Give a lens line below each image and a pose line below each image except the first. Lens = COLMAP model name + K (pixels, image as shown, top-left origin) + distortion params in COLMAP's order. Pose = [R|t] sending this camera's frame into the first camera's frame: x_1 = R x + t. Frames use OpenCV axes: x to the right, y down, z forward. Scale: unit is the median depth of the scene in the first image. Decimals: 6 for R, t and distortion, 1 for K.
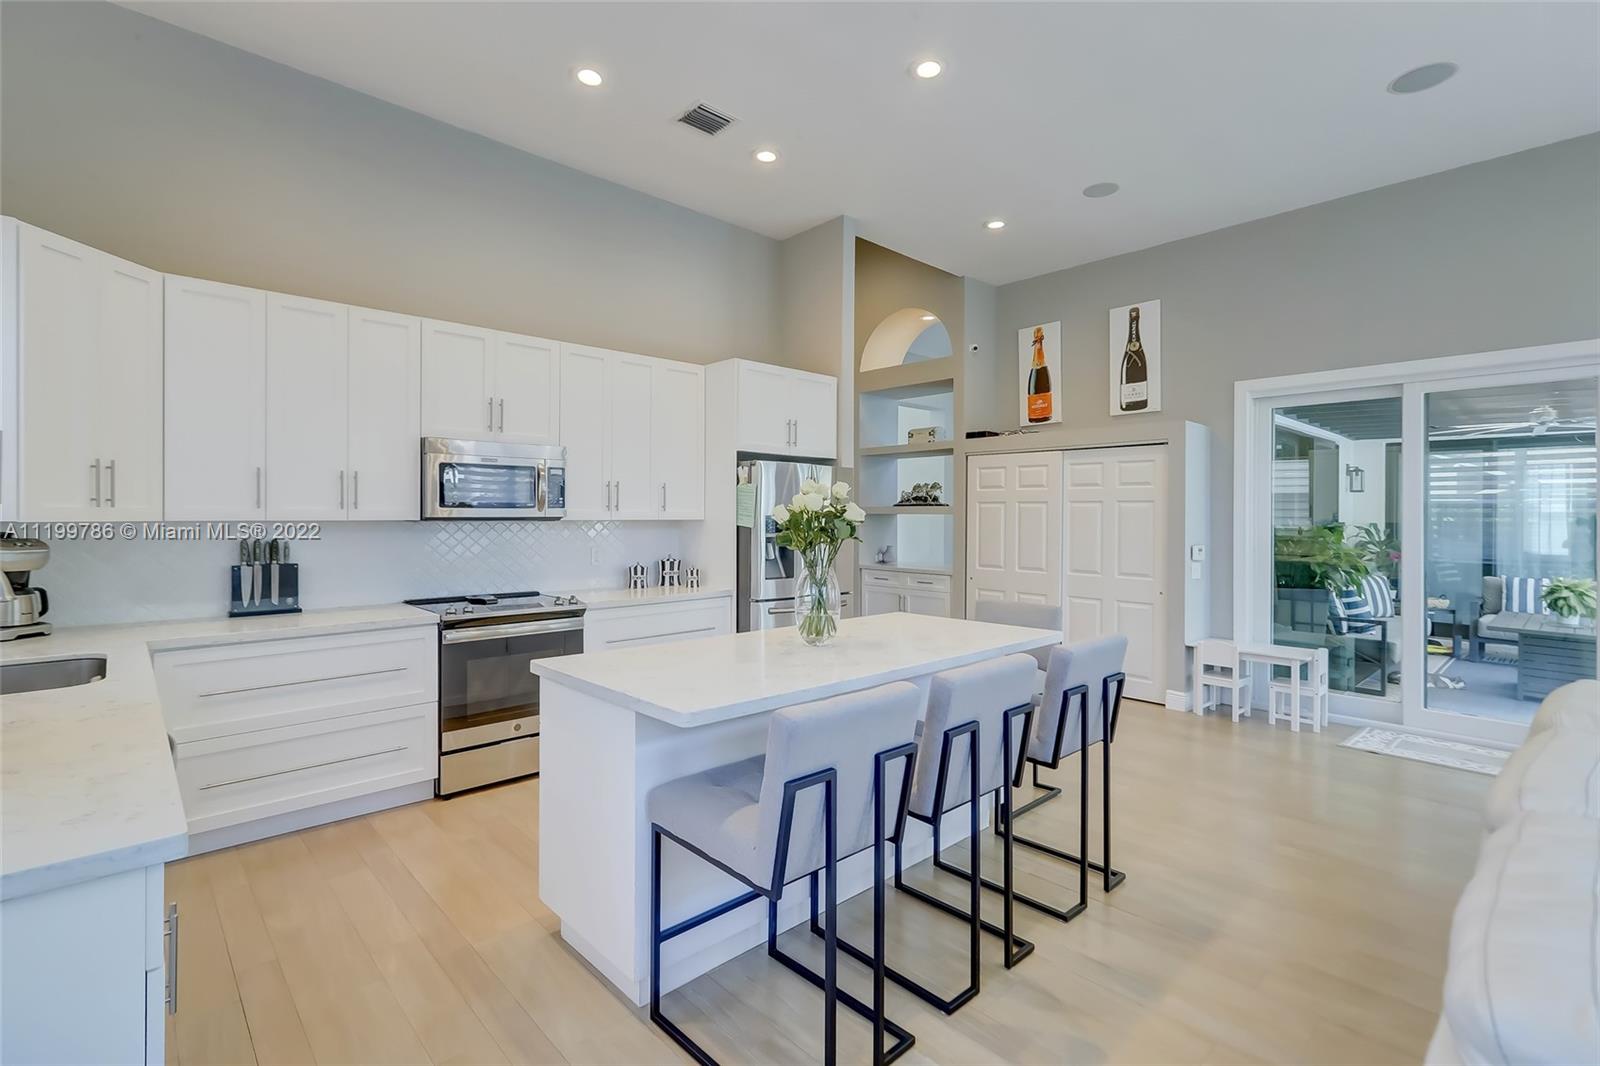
lens RADIAL K [[735.2, 0, 798.4], [0, 735.2, 511.5], [0, 0, 1]] dist [-0.001574, 0.003596]
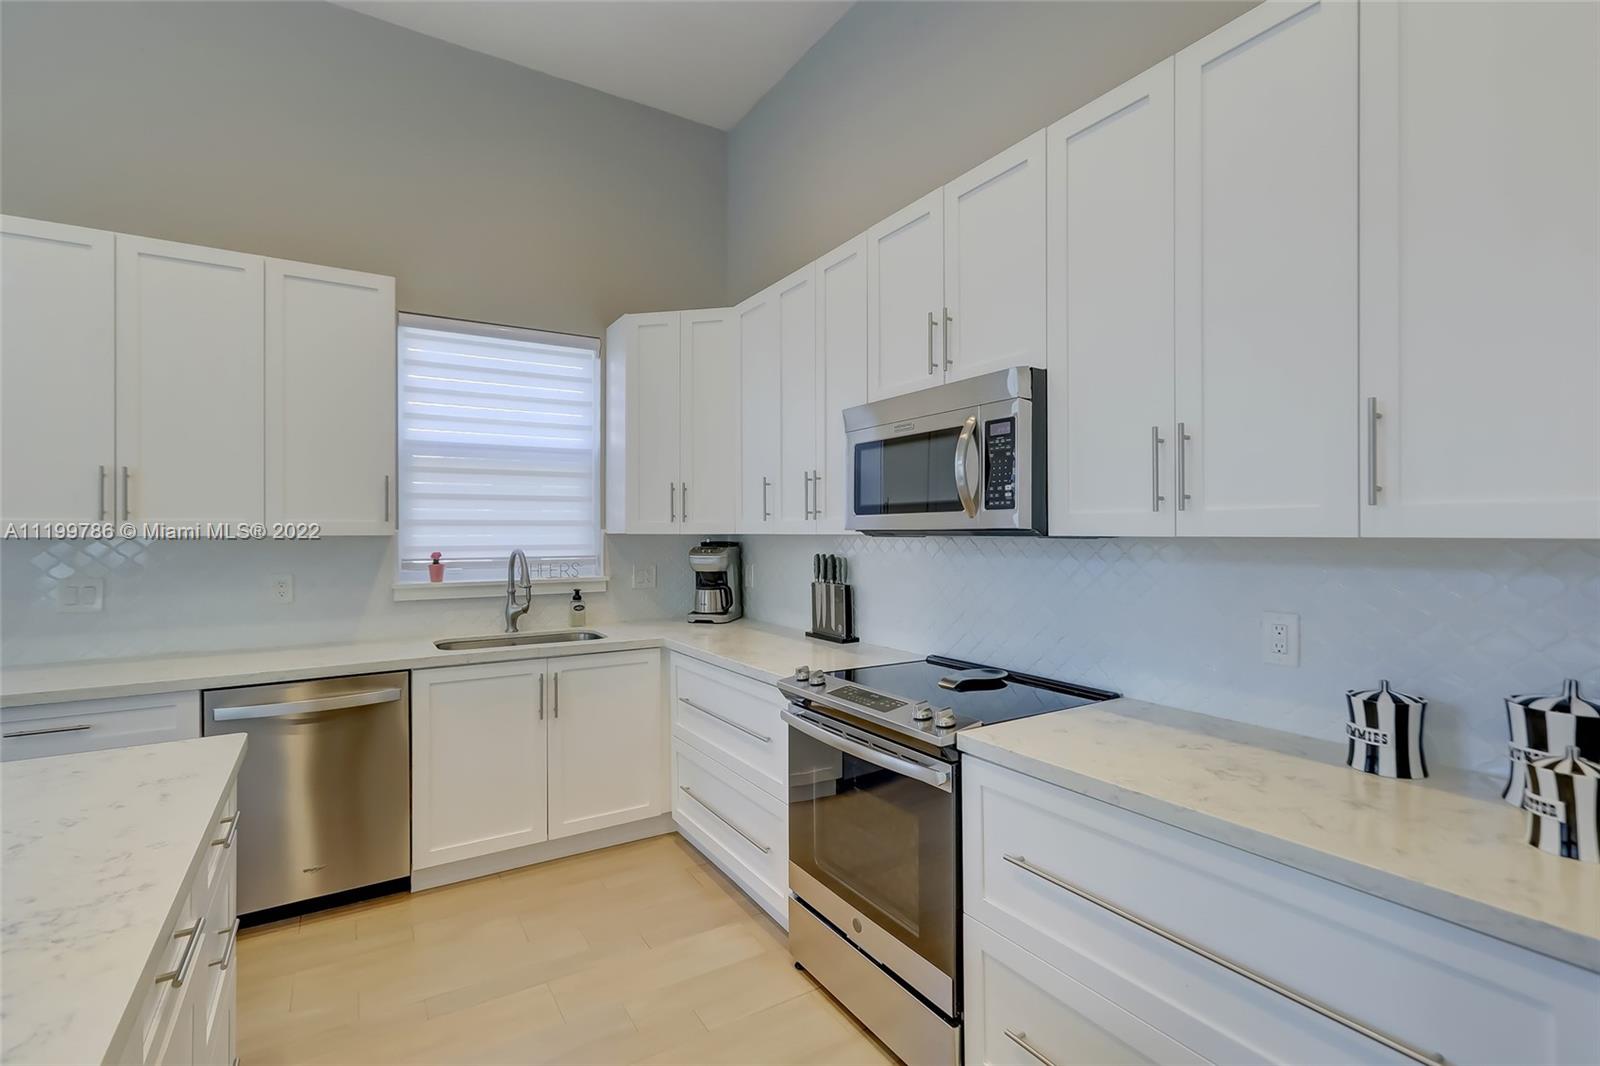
lens RADIAL K [[735.2, 0, 801.8], [0, 735.2, 527.0], [0, 0, 1]] dist [-0.001574, 0.003596]
pose [[-0.185822, -0.006458, -0.982562, 0.120123], [0.006563, 0.999948, -0.007814, 0.008057], [0.982561, -0.007900, -0.185770, 0.855912]]
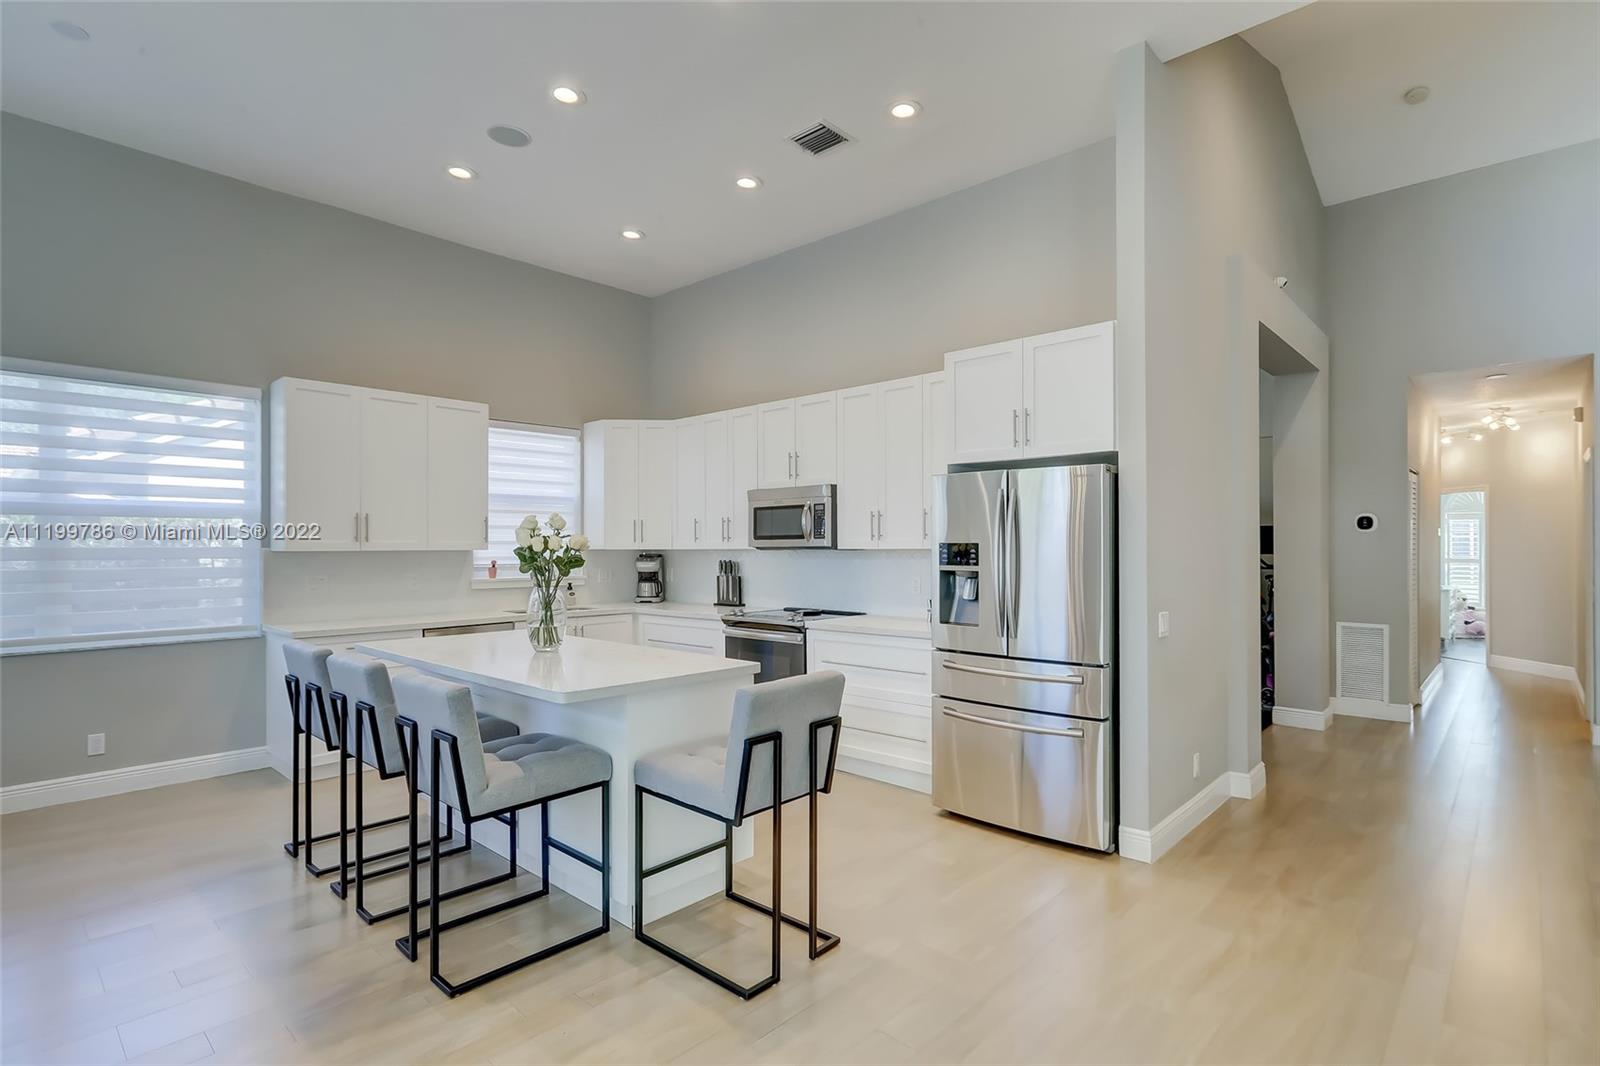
lens RADIAL K [[784.7, 0, 802.1], [0, 784.7, 541.2], [0, 0, 1]] dist [0.008265, 0.000670]
pose [[0.070252, -0.010463, -0.997474, 0.793862], [0.007817, 0.999920, -0.009938, 0.010205], [0.997499, -0.007099, 0.070328, 0.787003]]
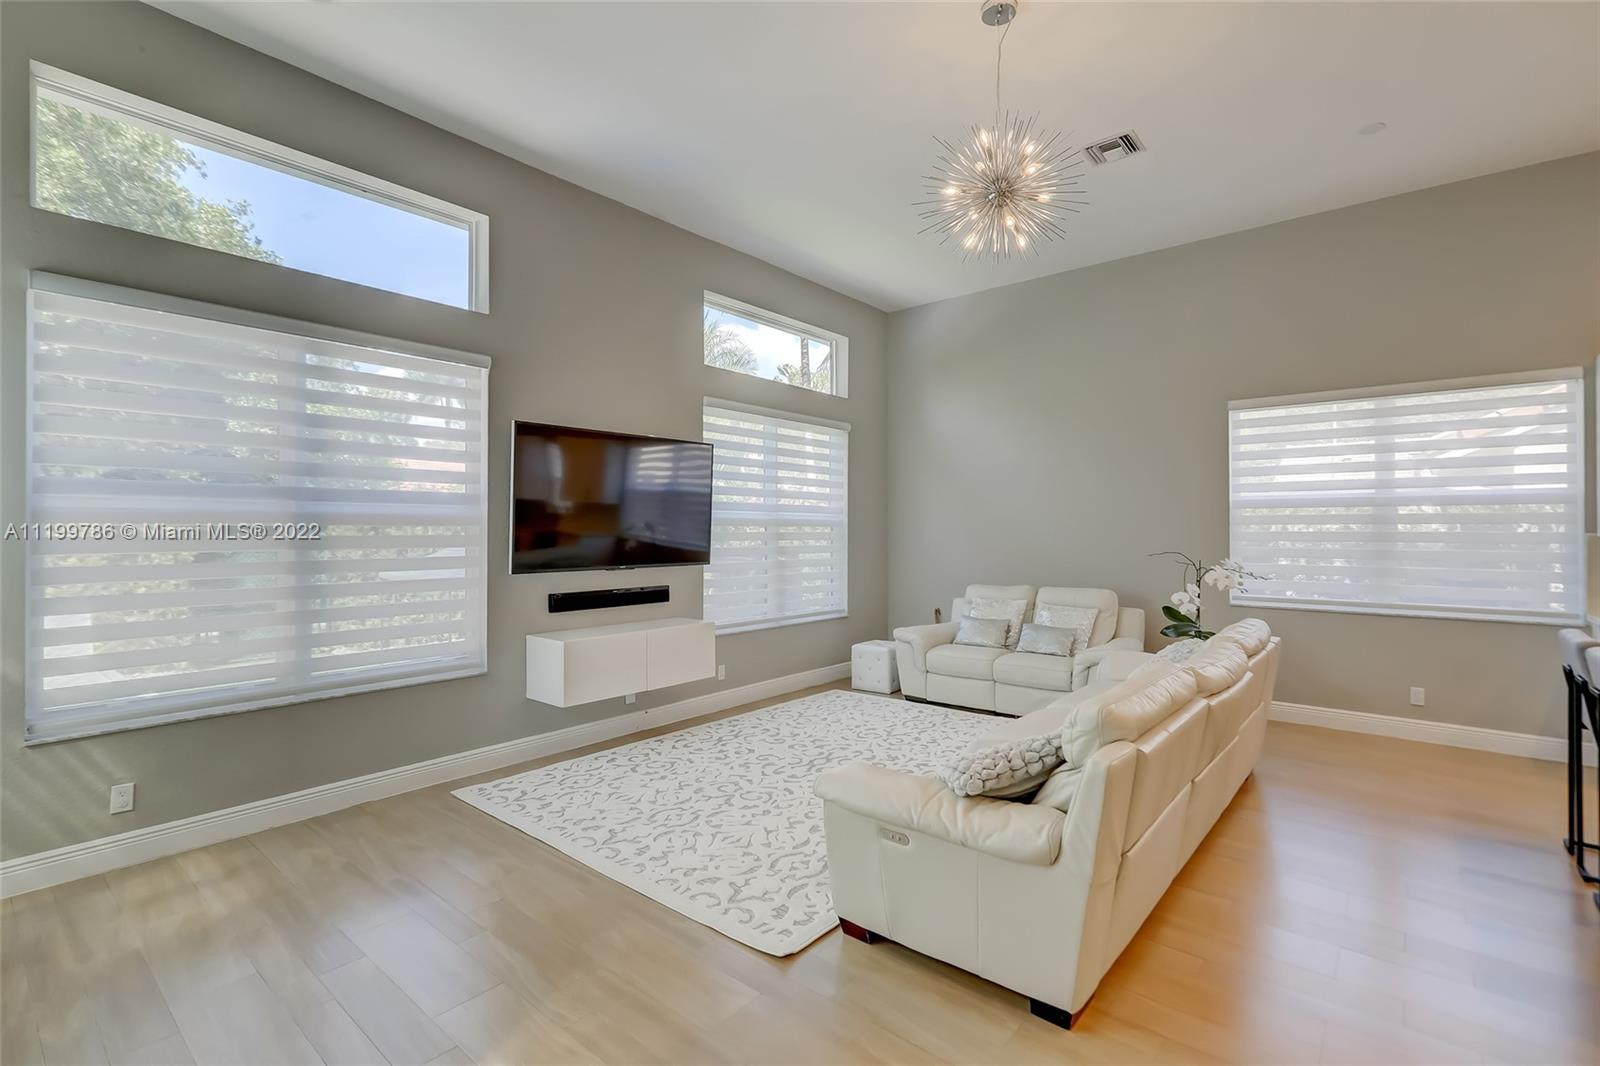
lens RADIAL K [[722.9, 0, 809.8], [0, 722.9, 531.7], [0, 0, 1]] dist [-0.003524, 0.003959]
pose [[-0.992688, -0.006158, -0.120554, 0.781426], [-0.005314, 0.999959, -0.007321, 0.013120], [0.120594, -0.006626, -0.992680, 0.935156]]
